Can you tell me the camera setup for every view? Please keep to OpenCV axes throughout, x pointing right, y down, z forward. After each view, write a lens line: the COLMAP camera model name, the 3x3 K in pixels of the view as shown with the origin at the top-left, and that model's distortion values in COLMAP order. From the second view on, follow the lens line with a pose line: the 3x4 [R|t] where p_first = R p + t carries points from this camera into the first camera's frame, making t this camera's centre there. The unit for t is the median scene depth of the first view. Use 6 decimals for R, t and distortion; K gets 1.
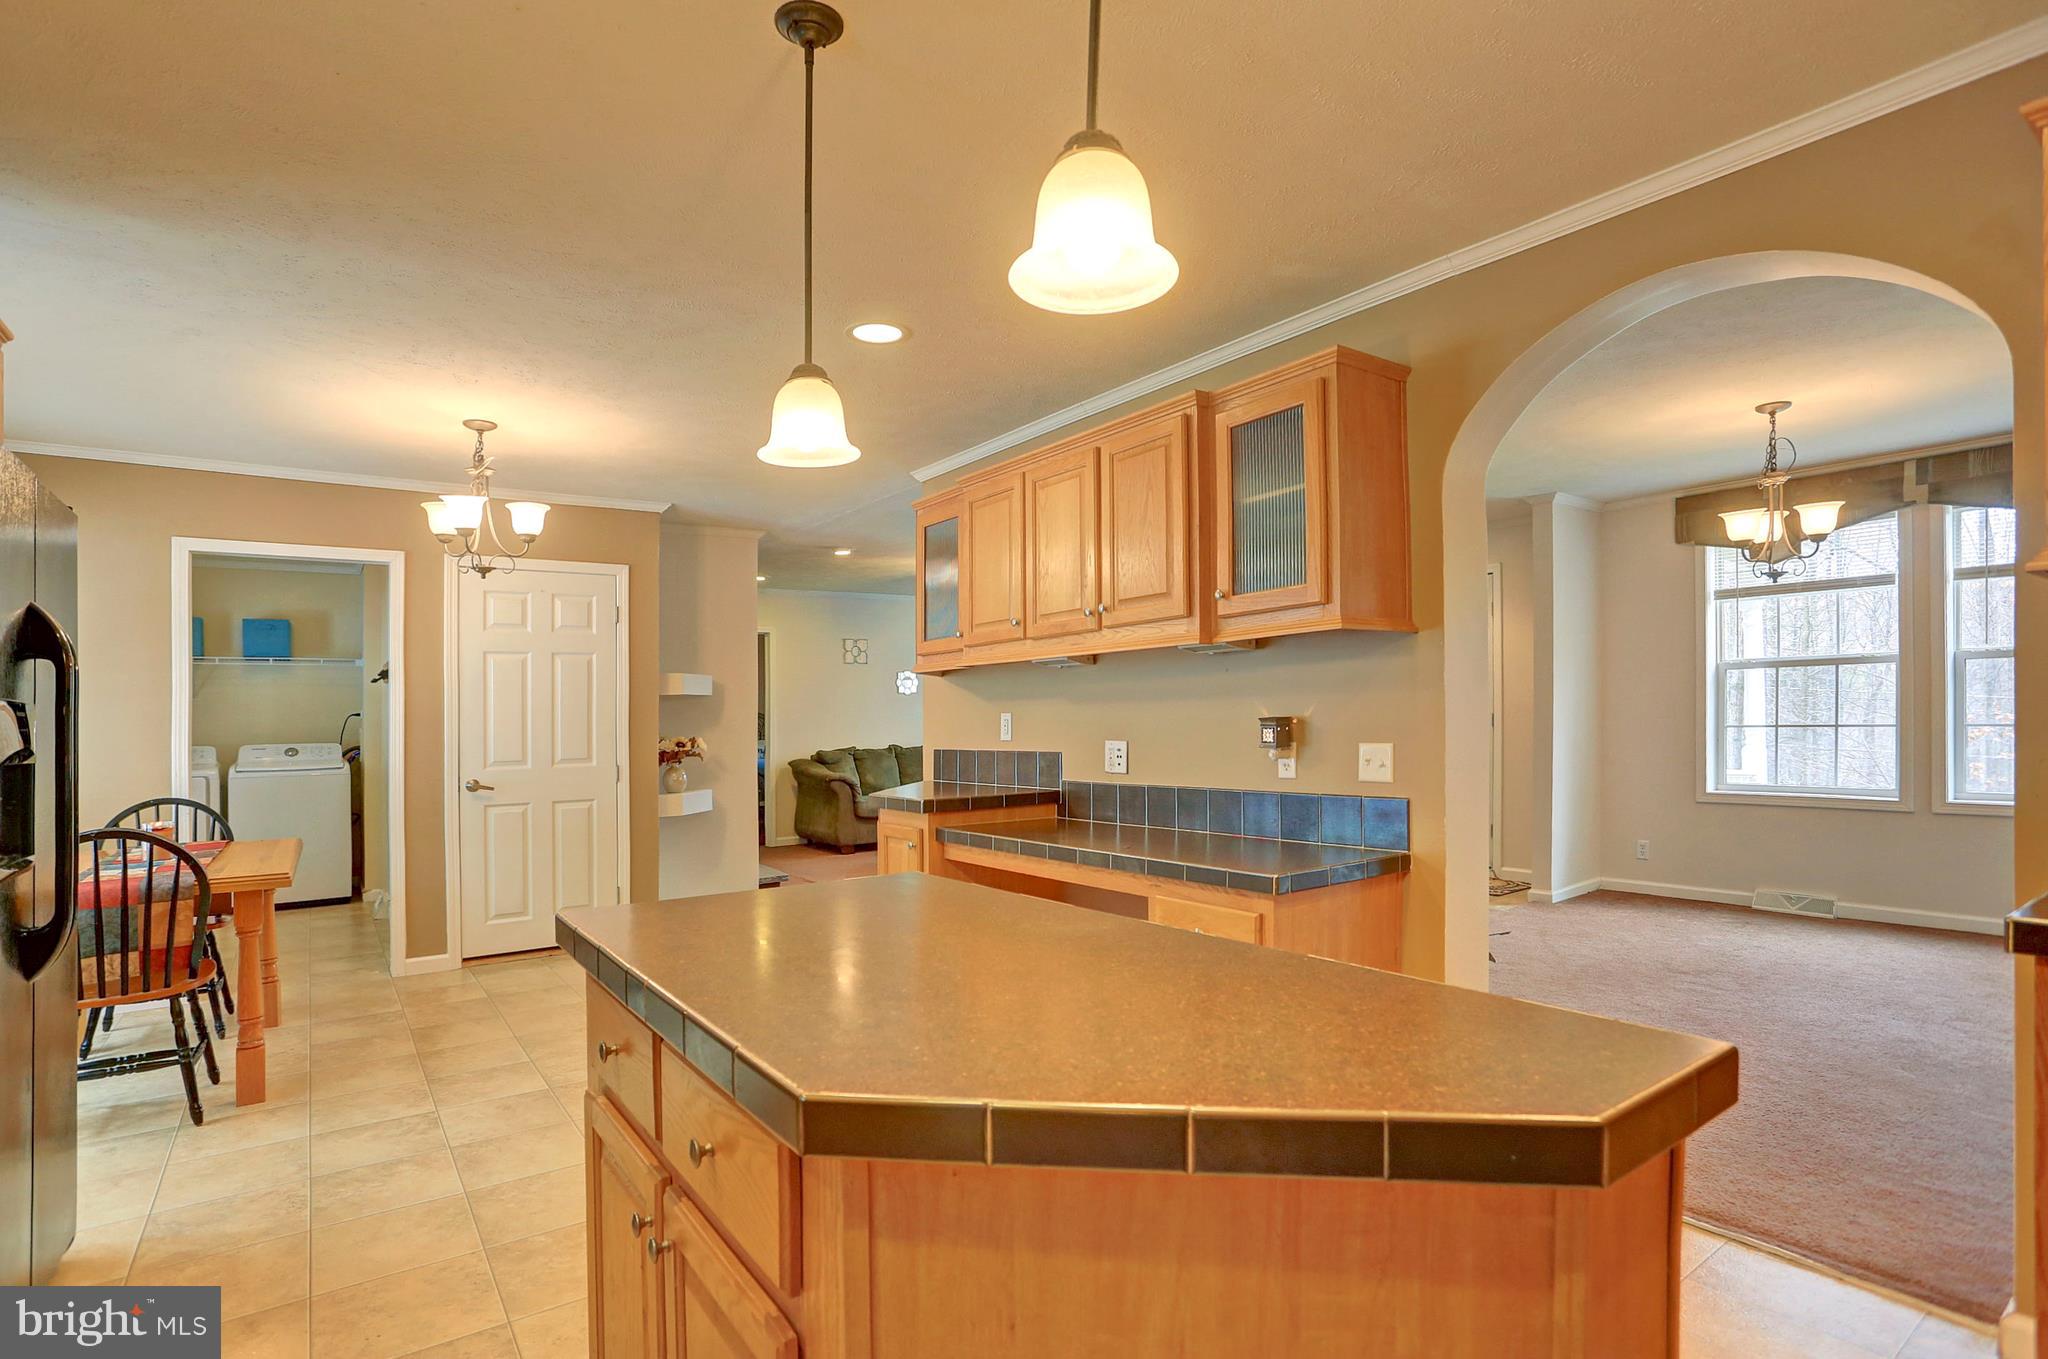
lens RADIAL K [[993.1, 0, 1017.7], [0, 993.1, 728.7], [0, 0, 1]] dist [-0.058081, 0.015910]
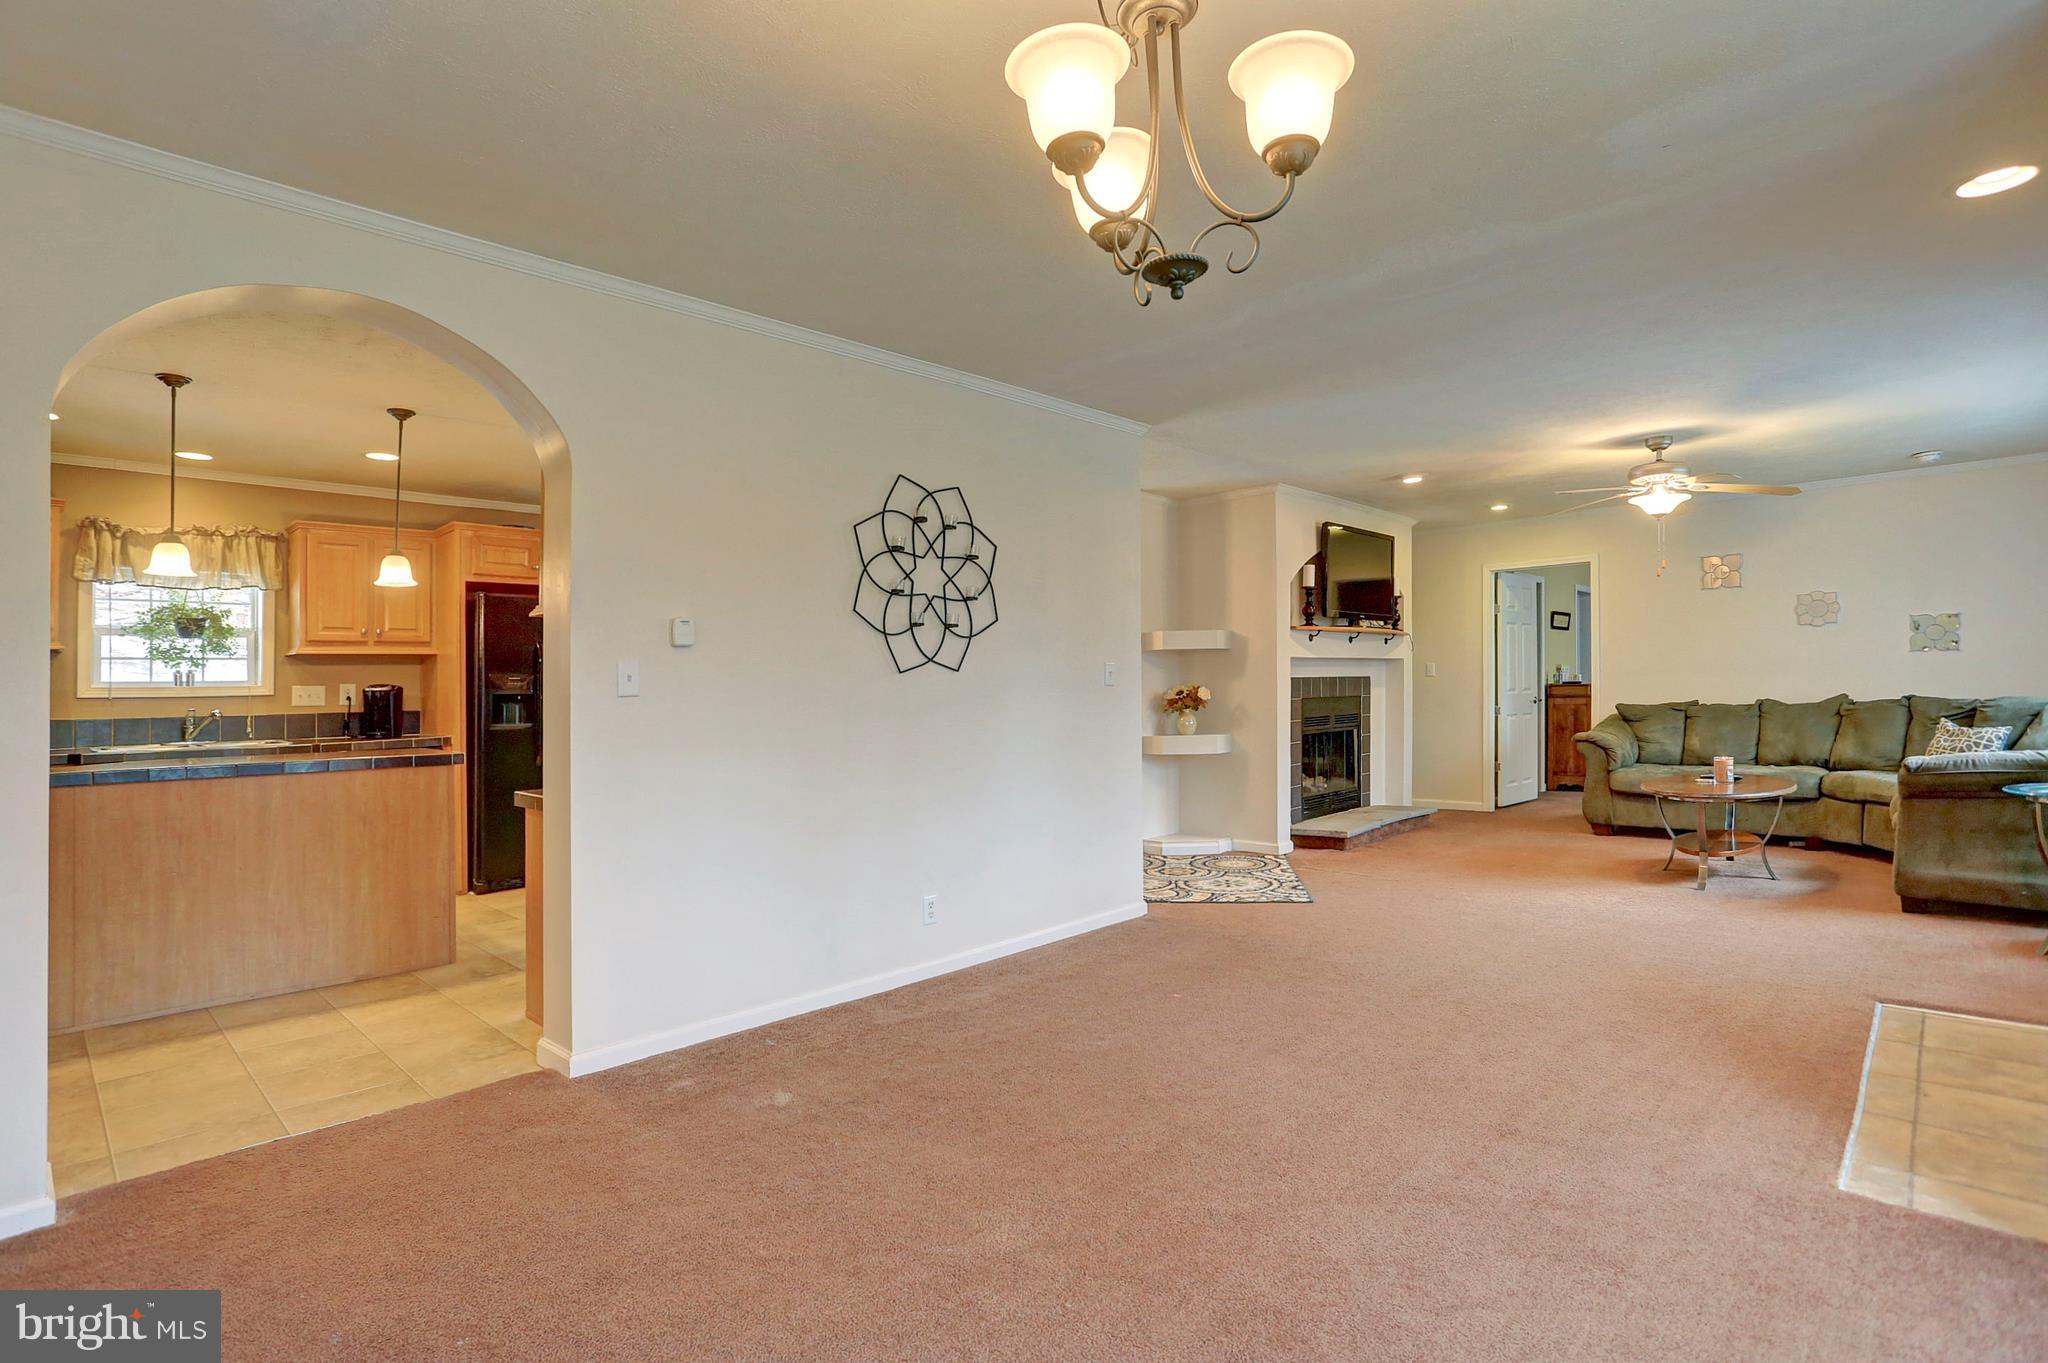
lens RADIAL K [[1009.0, 0, 1028.3], [0, 1009.0, 684.8], [0, 0, 1]] dist [-0.064710, 0.027793]
pose [[0.207703, 0.013995, -0.978092, 1.064180], [0.005029, 0.999869, 0.015375, -0.016972], [0.978179, -0.008113, 0.207606, 0.826212]]
